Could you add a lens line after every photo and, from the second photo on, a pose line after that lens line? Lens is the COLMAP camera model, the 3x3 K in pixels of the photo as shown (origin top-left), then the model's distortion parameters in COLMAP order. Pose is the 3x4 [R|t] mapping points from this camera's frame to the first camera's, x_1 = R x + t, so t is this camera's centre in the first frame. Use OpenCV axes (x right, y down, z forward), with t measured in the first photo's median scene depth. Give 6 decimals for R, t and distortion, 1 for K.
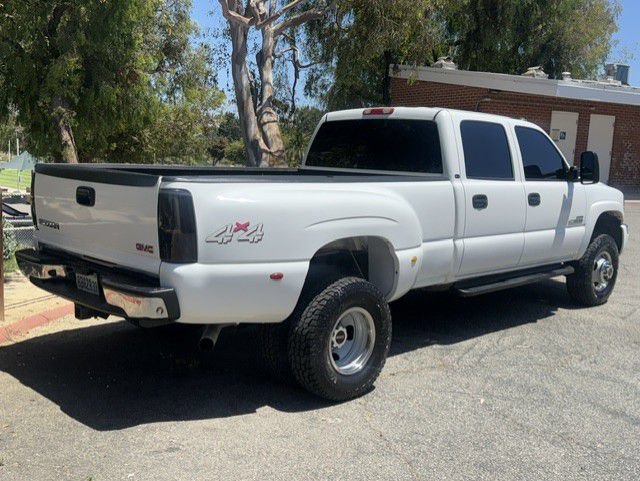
lens RADIAL K [[495.4, 0, 320.0], [0, 495.4, 240.5], [0, 0, 1]] dist [0.041720, -0.059214]
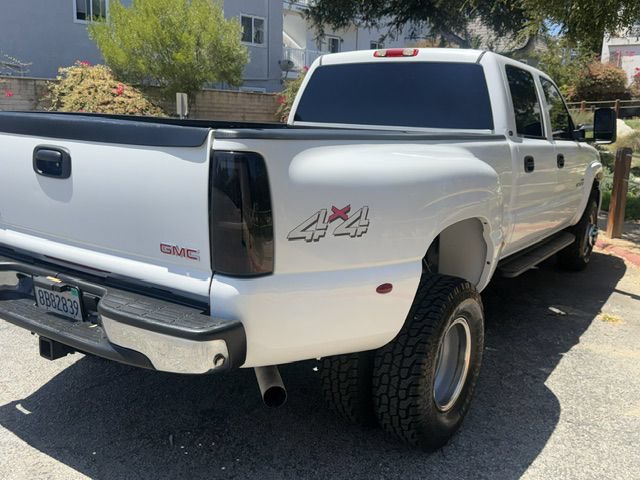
lens RADIAL K [[495.4, 0, 320.0], [0, 495.4, 240.0], [0, 0, 1]] dist [0.041720, -0.059214]
pose [[0.987908, -0.029563, 0.152198, -0.274286], [0.017779, 0.996778, 0.078210, -0.042436], [-0.154020, -0.074558, 0.985251, 0.387268]]
